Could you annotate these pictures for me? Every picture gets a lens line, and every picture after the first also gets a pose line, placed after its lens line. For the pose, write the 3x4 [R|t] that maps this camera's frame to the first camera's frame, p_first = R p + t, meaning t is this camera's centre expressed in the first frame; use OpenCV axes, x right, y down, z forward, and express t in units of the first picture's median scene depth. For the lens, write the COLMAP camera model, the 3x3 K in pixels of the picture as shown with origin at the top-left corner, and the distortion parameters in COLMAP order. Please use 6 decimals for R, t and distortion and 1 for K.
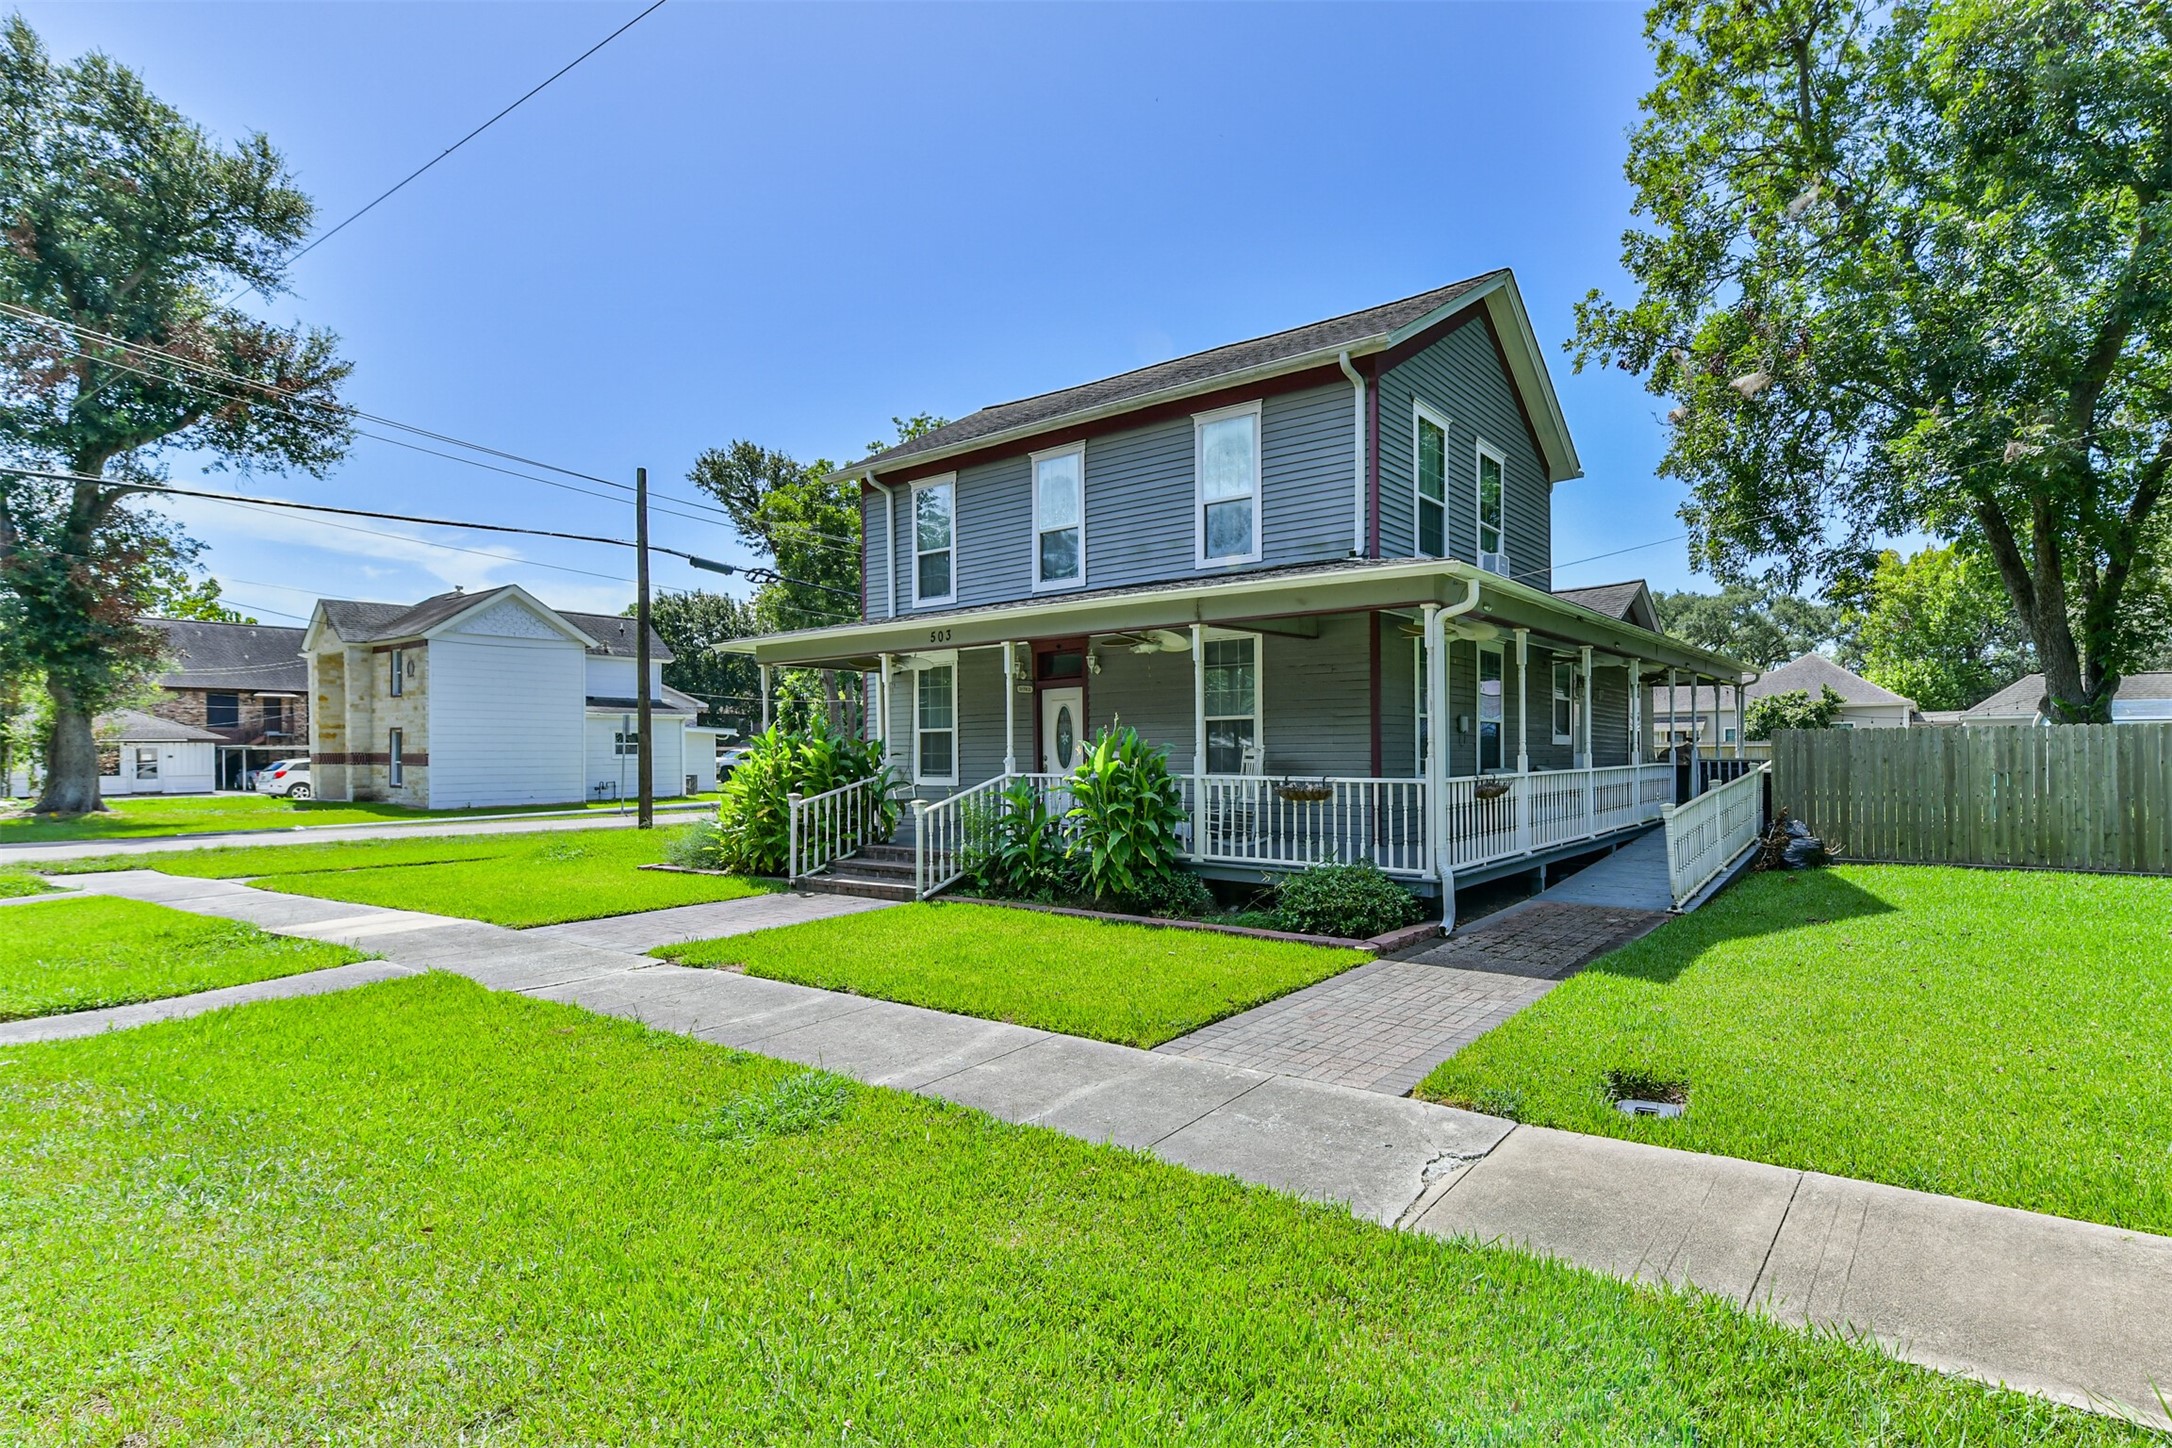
lens RADIAL K [[853.0, 0, 1093.7], [0, 853.0, 748.3], [0, 0, 1]] dist [-0.000307, -0.000049]
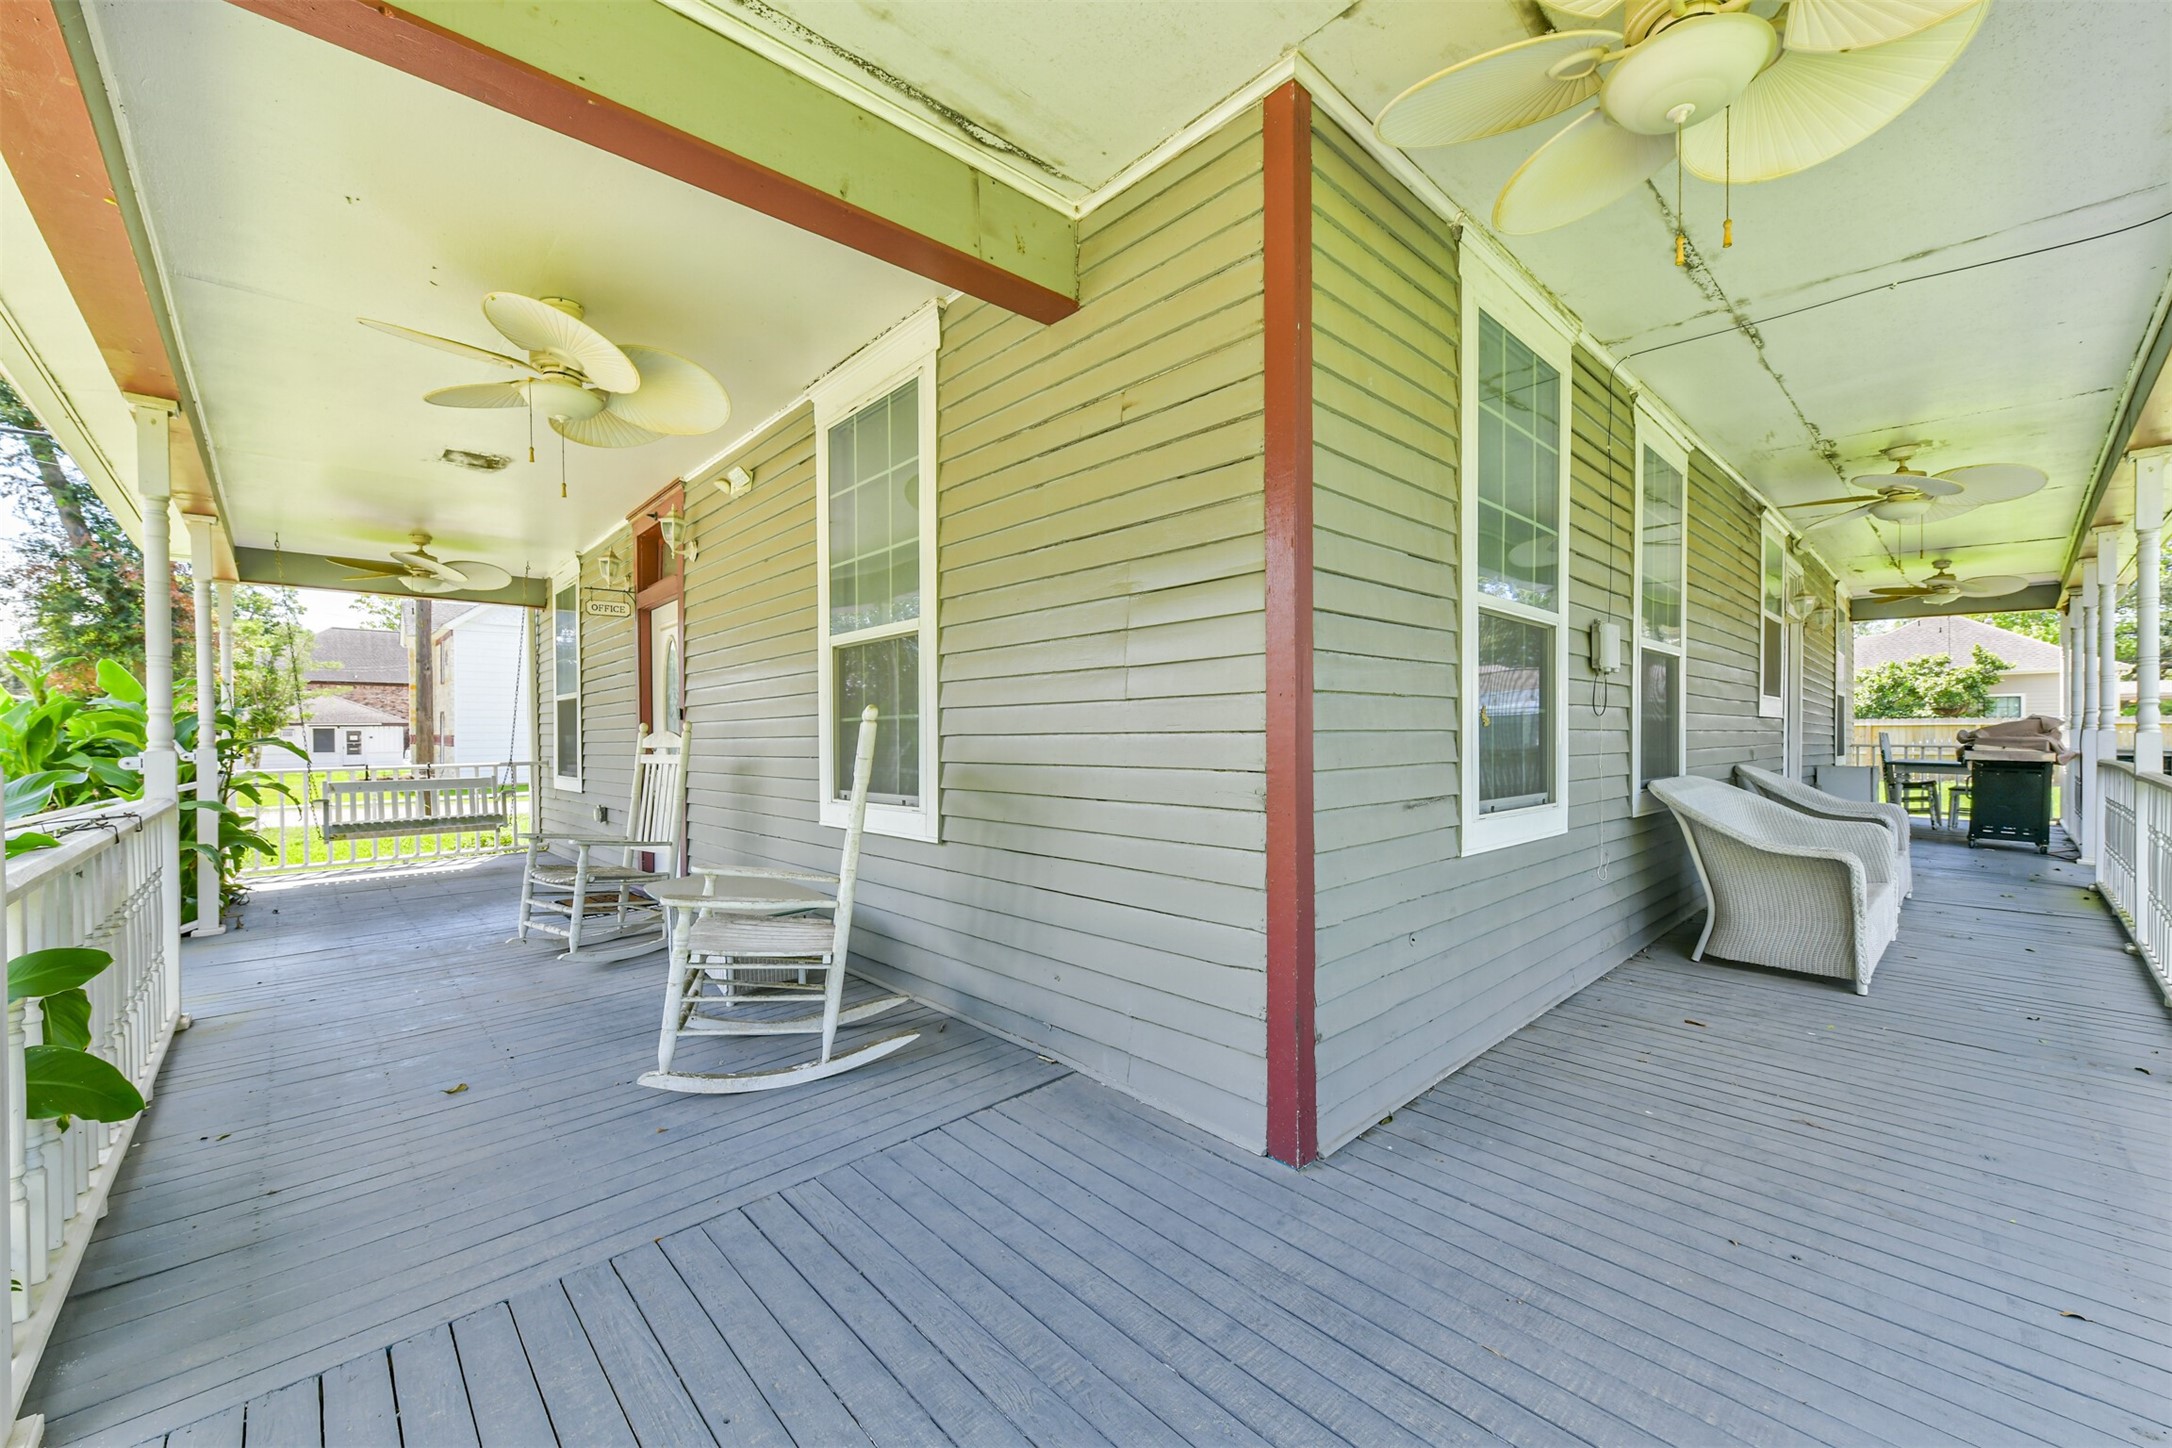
lens RADIAL K [[853.0, 0, 1093.7], [0, 853.0, 748.3], [0, 0, 1]] dist [-0.000307, -0.000049]
pose [[0.999583, -0.001442, -0.028838, 0.179928], [0.002051, 0.999775, 0.021099, 0.001539], [0.028801, -0.021150, 0.999361, 0.487574]]
